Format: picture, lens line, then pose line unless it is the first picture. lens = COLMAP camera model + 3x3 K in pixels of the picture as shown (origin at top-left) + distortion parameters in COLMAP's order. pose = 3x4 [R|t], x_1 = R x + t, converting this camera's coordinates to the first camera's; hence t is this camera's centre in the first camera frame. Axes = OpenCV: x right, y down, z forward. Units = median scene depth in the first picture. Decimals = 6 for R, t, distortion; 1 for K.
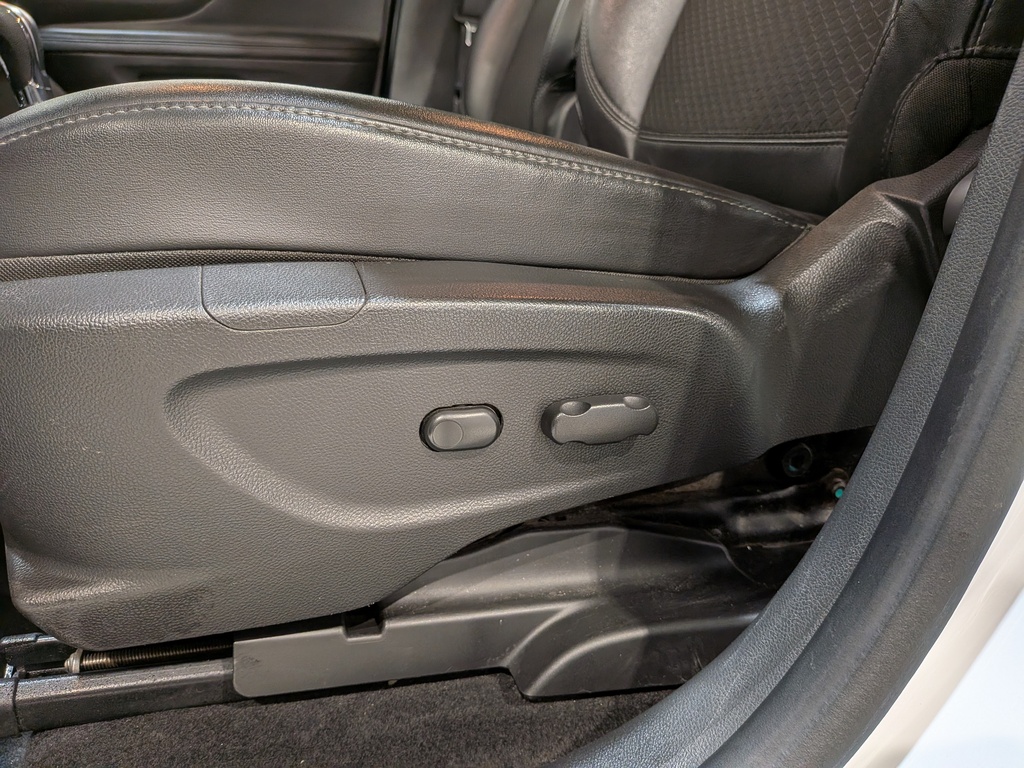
lens RADIAL K [[728.8, 0, 505.5], [0, 728.8, 382.9], [0, 0, 1]] dist [0.078908, -0.128396]
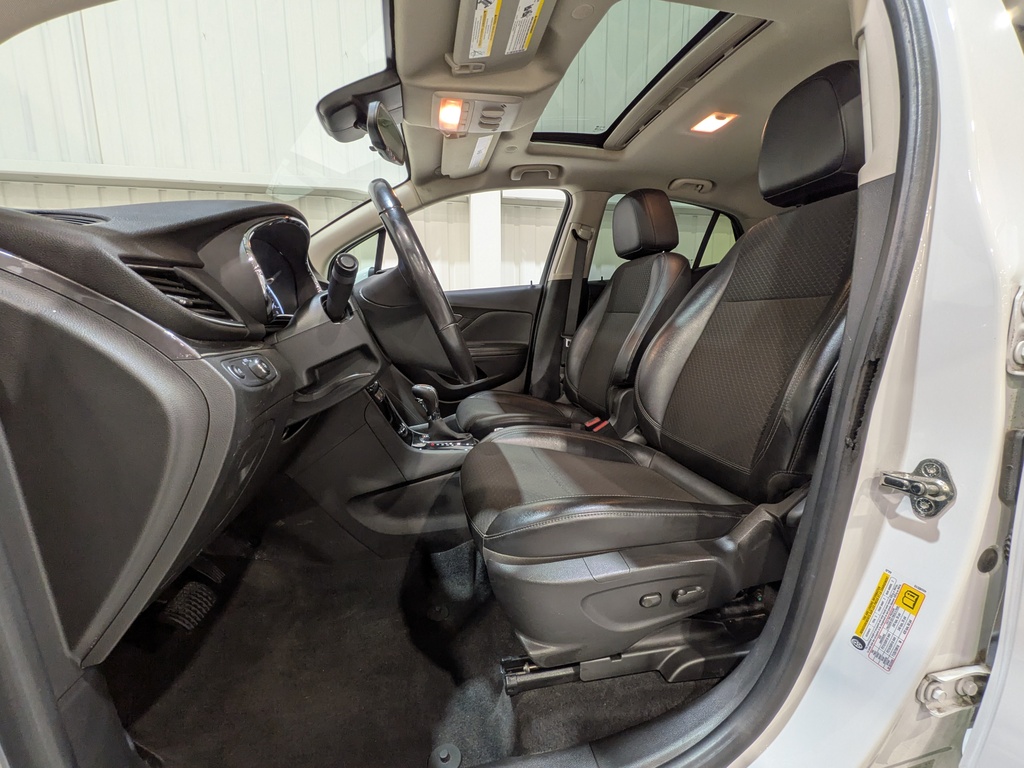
lens RADIAL K [[409.1, 0, 517.8], [0, 409.1, 376.4], [0, 0, 1]] dist [0.000576, -0.000150]
pose [[0.998326, -0.023274, -0.052948, -0.494149], [0.015317, 0.989167, -0.145990, -0.628755], [0.055772, 0.144935, 0.987868, -0.977546]]
